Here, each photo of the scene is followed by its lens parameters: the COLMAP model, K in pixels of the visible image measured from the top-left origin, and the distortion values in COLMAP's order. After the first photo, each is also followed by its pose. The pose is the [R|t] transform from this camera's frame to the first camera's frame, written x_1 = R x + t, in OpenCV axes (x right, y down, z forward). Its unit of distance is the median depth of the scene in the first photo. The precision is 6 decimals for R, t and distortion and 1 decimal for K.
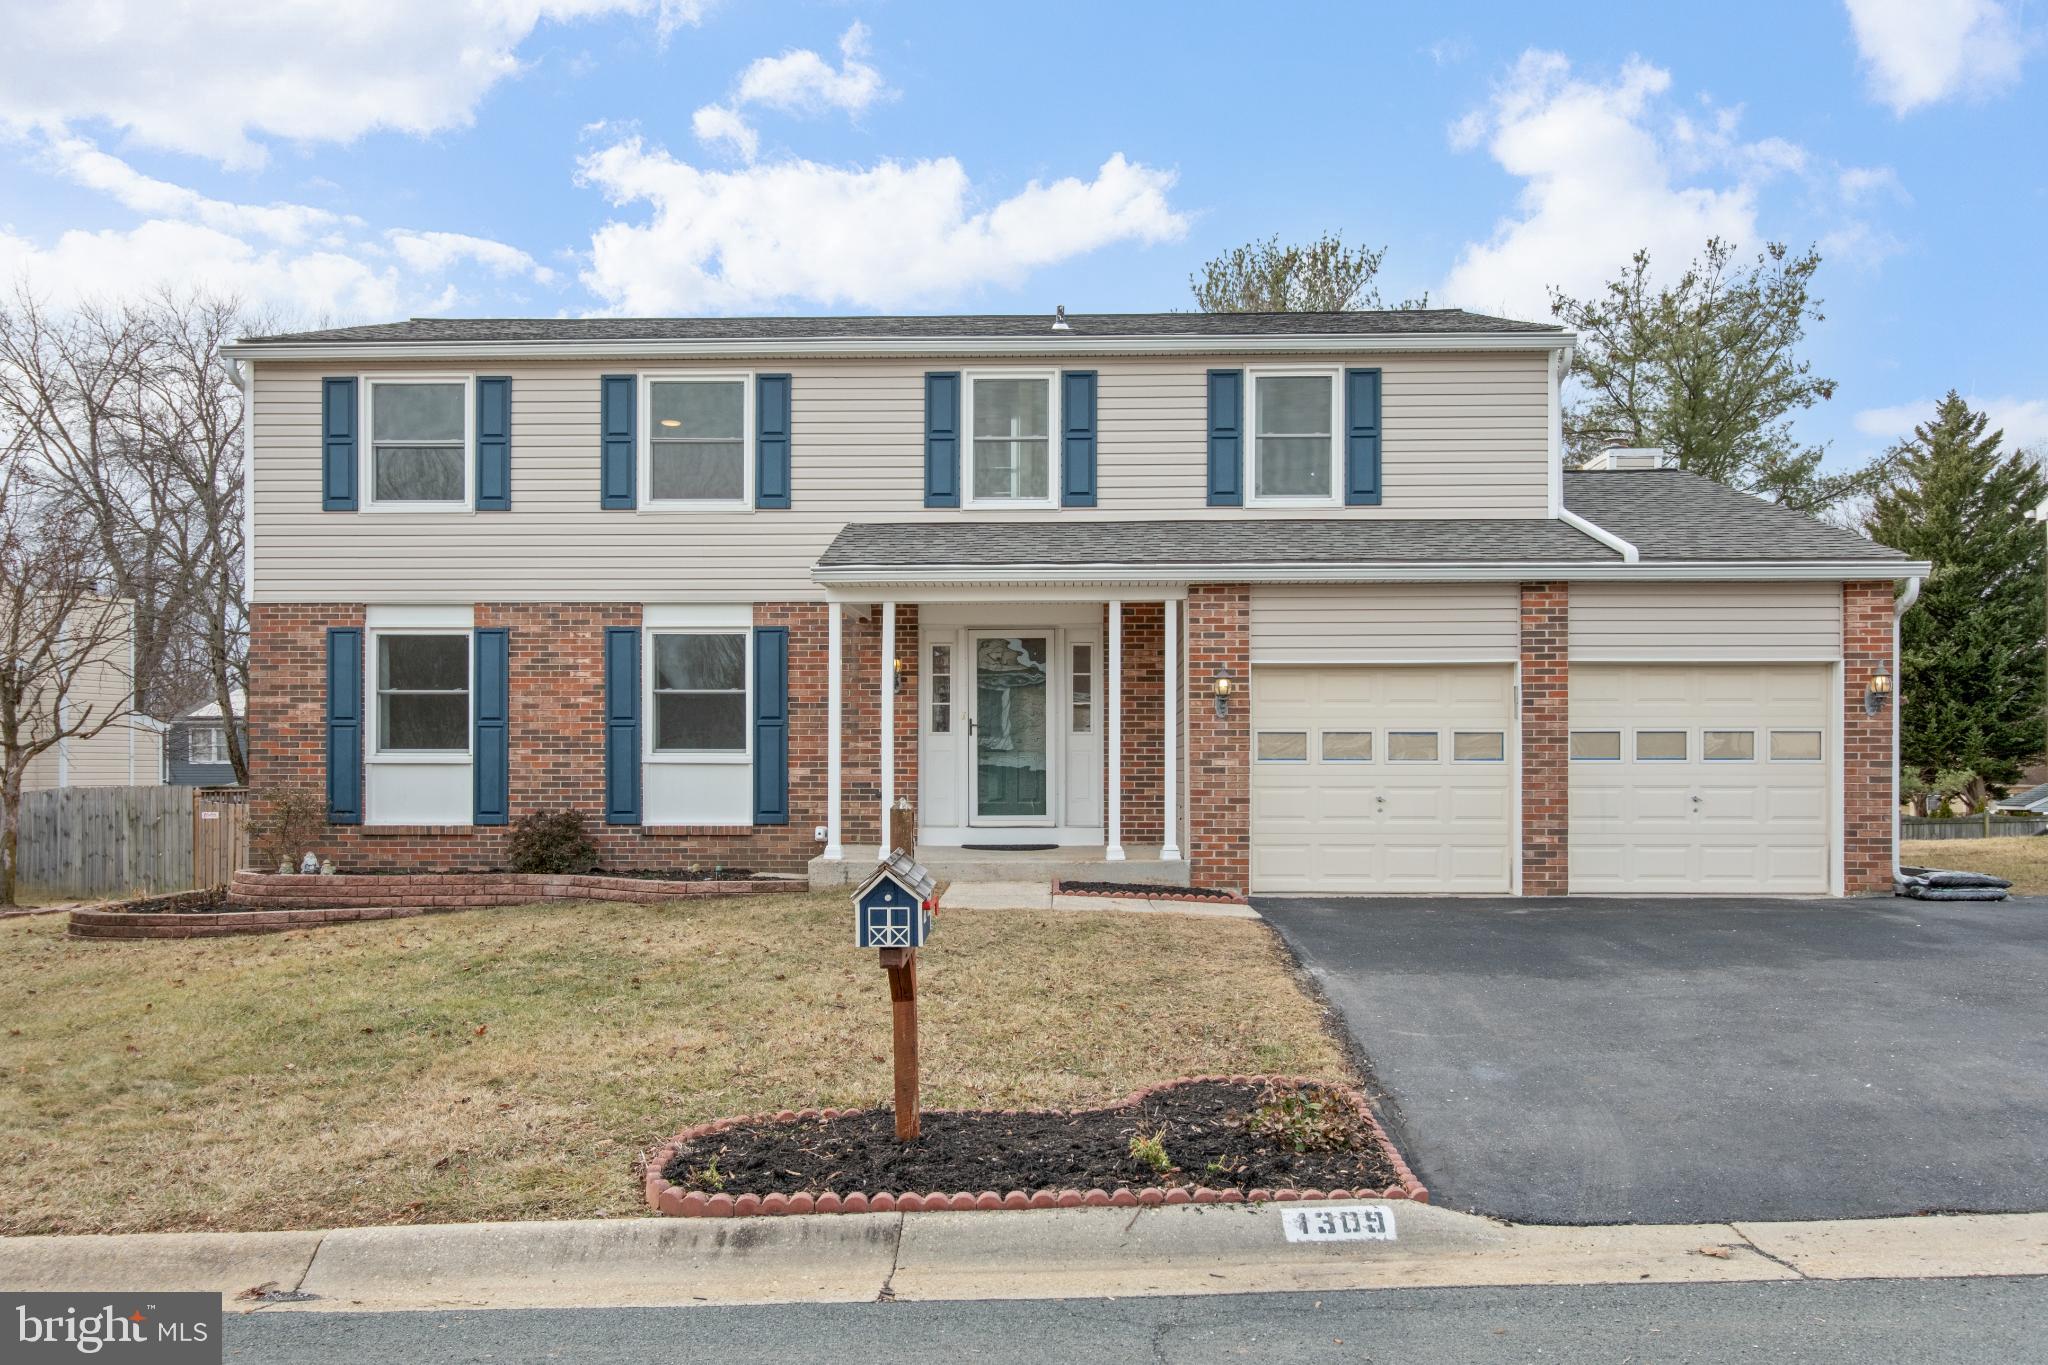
lens RADIAL K [[1641.3, 0, 1029.7], [0, 1641.3, 781.2], [0, 0, 1]] dist [0.003556, 0.000485]
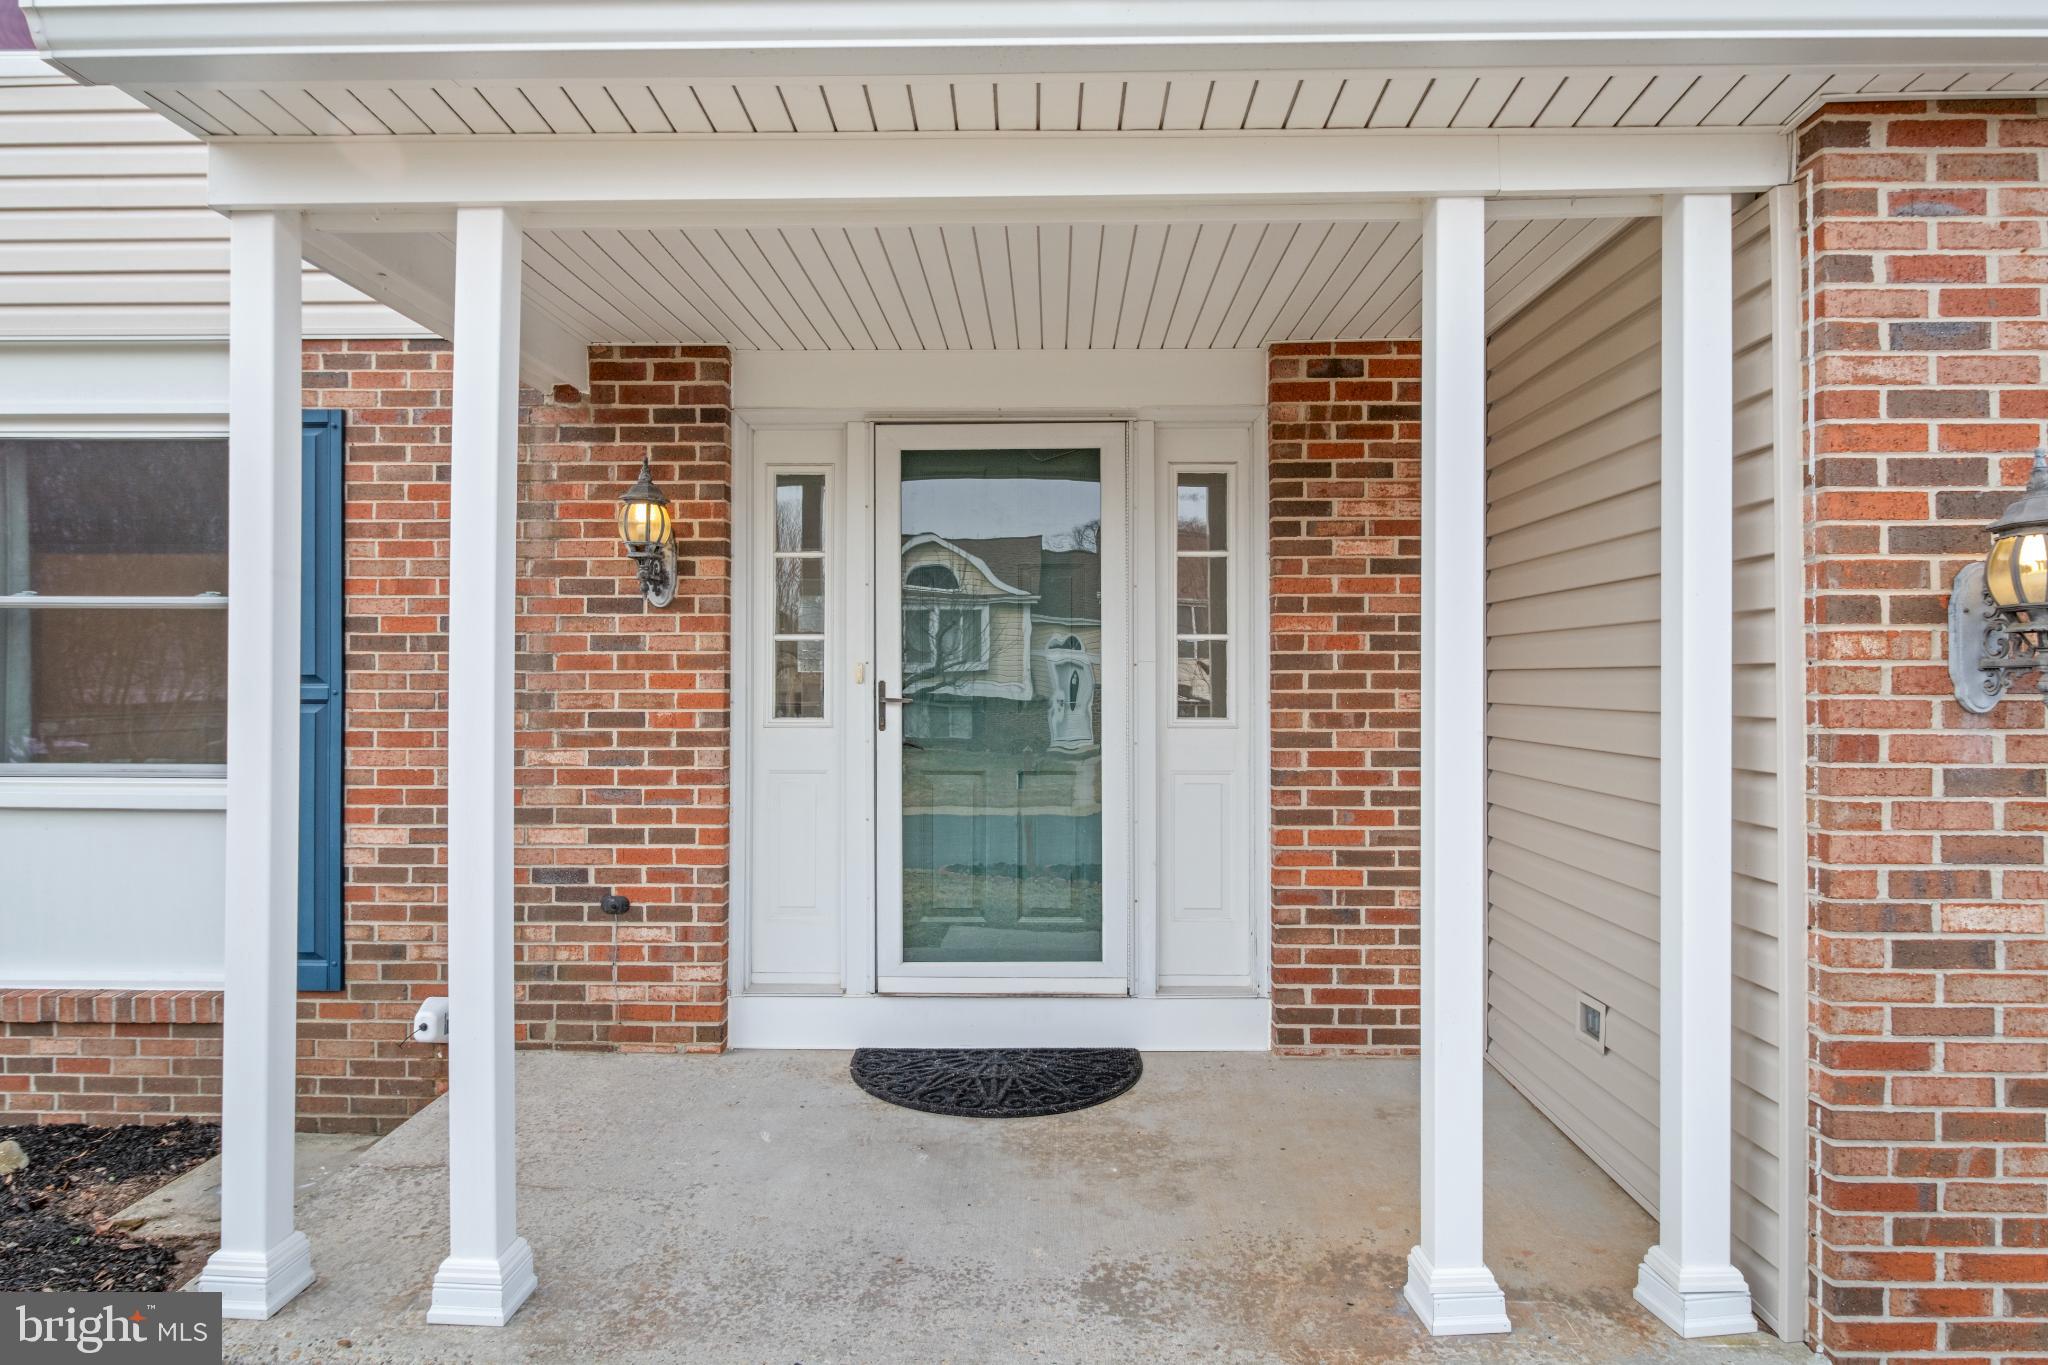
lens RADIAL K [[1249.9, 0, 1021.0], [0, 1249.9, 680.1], [0, 0, 1]] dist [0.001474, -0.000376]
pose [[0.999807, 0.001517, 0.019570, -0.011775], [-0.001383, 0.999976, -0.006857, -0.036764], [-0.019580, 0.006829, 0.999785, 0.738850]]
